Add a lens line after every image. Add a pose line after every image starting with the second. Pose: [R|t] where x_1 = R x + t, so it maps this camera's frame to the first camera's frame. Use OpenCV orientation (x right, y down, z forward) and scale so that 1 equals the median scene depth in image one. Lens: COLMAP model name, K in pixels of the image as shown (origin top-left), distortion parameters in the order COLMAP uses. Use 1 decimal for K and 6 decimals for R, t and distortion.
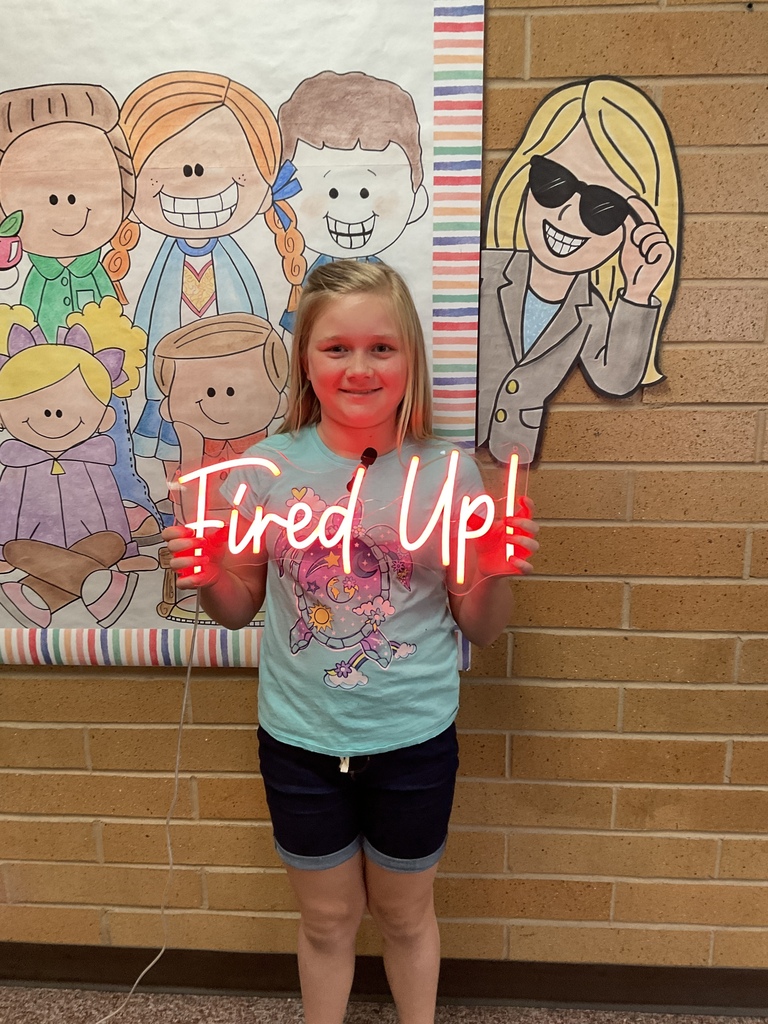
lens RADIAL K [[836.5, 0, 382.8], [0, 836.5, 518.8], [0, 0, 1]] dist [0.093137, -0.181875]
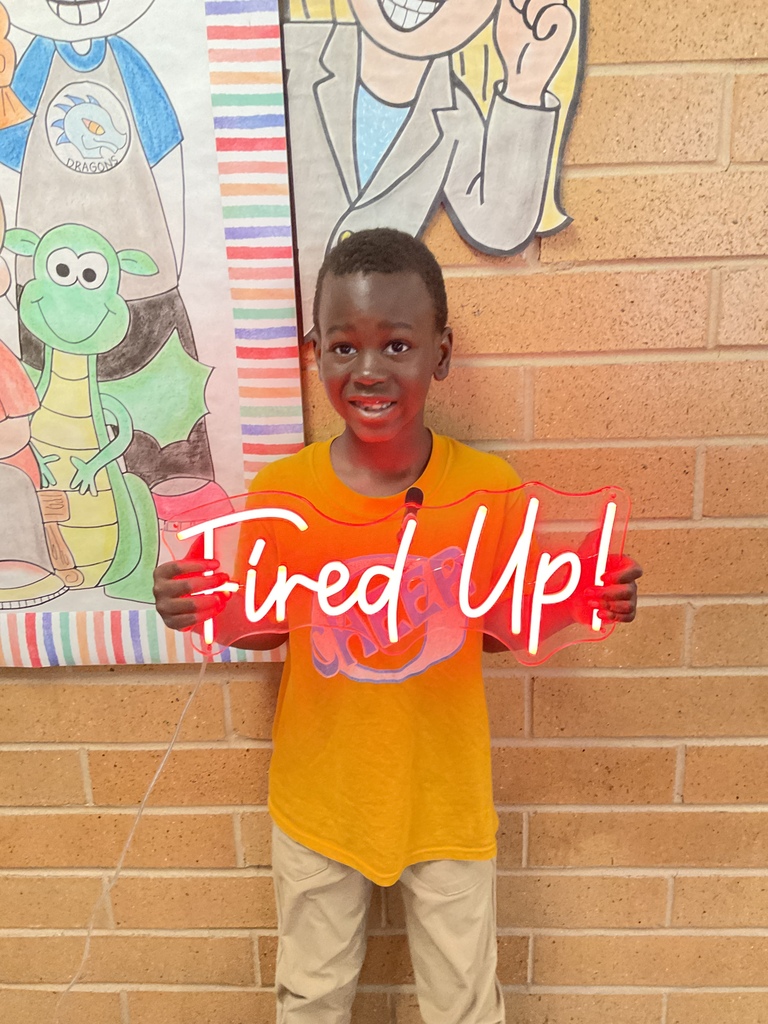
lens RADIAL K [[828.9, 0, 389.7], [0, 828.9, 515.1], [0, 0, 1]] dist [0.048206, -0.084880]
pose [[0.999512, -0.027700, 0.014459, 0.171954], [0.027109, 0.998848, 0.039604, 0.034235], [-0.015539, -0.039192, 0.999111, 0.329725]]
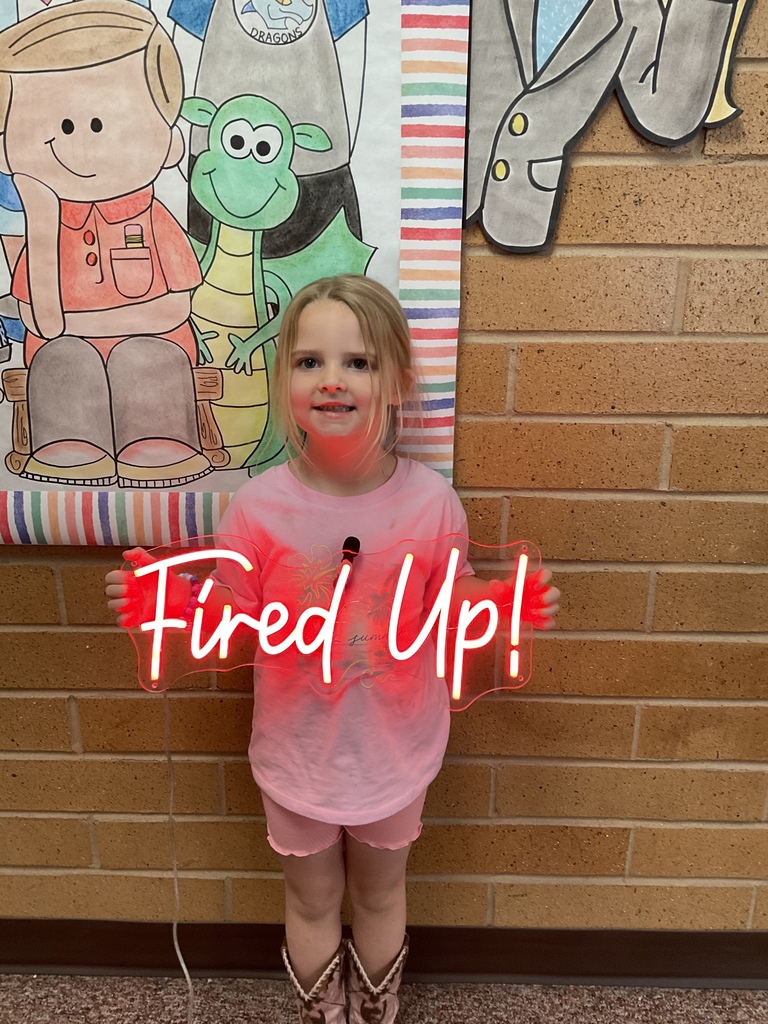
lens RADIAL K [[846.9, 0, 382.4], [0, 846.9, 515.6], [0, 0, 1]] dist [0.072805, -0.141427]
pose [[0.999121, 0.001268, 0.041892, 0.016683], [-0.004171, 0.997588, 0.069289, 0.108960], [-0.041703, -0.069403, 0.996717, 0.295700]]
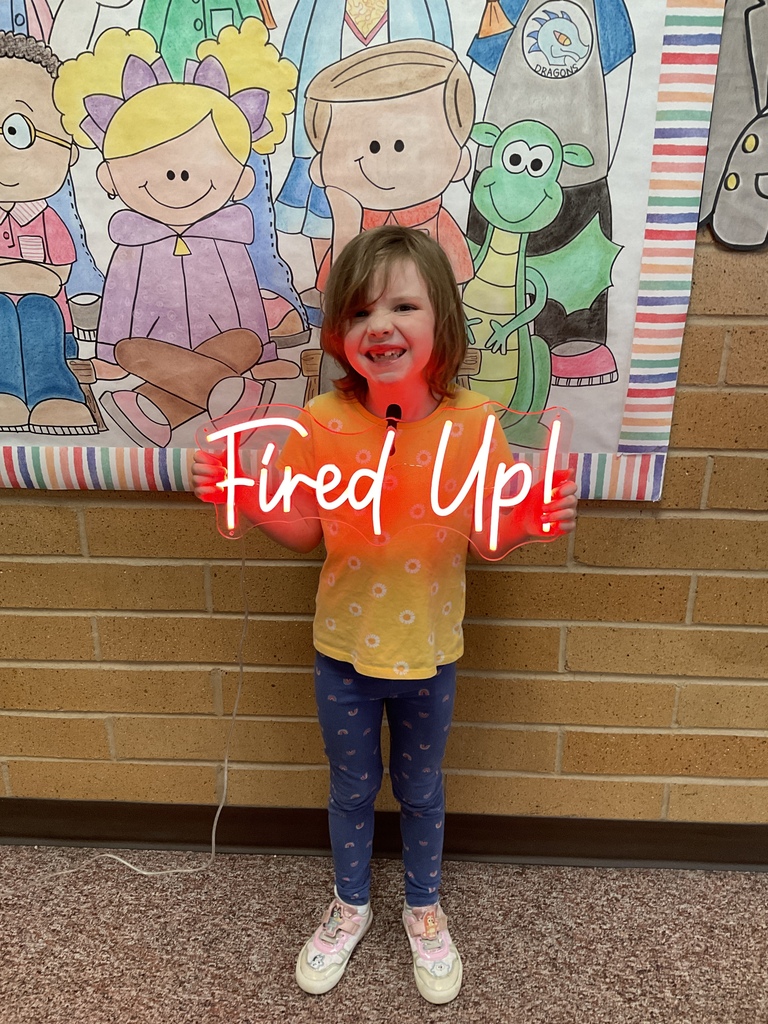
lens RADIAL K [[844.9, 0, 379.0], [0, 844.9, 516.9], [0, 0, 1]] dist [0.058212, -0.112463]
pose [[0.999921, 0.007180, 0.010274, -0.206504], [-0.008368, 0.992659, 0.120656, 0.102390], [-0.009332, -0.120732, 0.992641, 0.150376]]
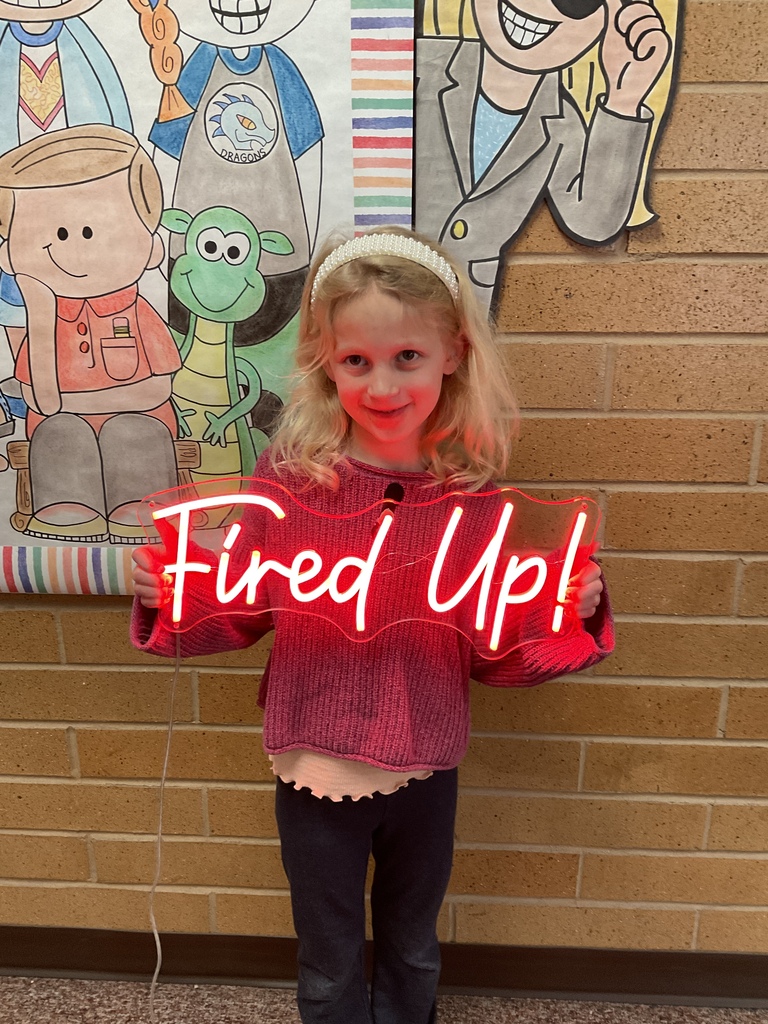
lens RADIAL K [[846.9, 0, 384.5], [0, 846.9, 514.6], [0, 0, 1]] dist [0.072805, -0.141427]
pose [[0.999932, 0.005718, 0.010176, 0.080118], [-0.006337, 0.998063, 0.061893, 0.052997], [-0.009802, -0.061953, 0.998031, 0.211839]]
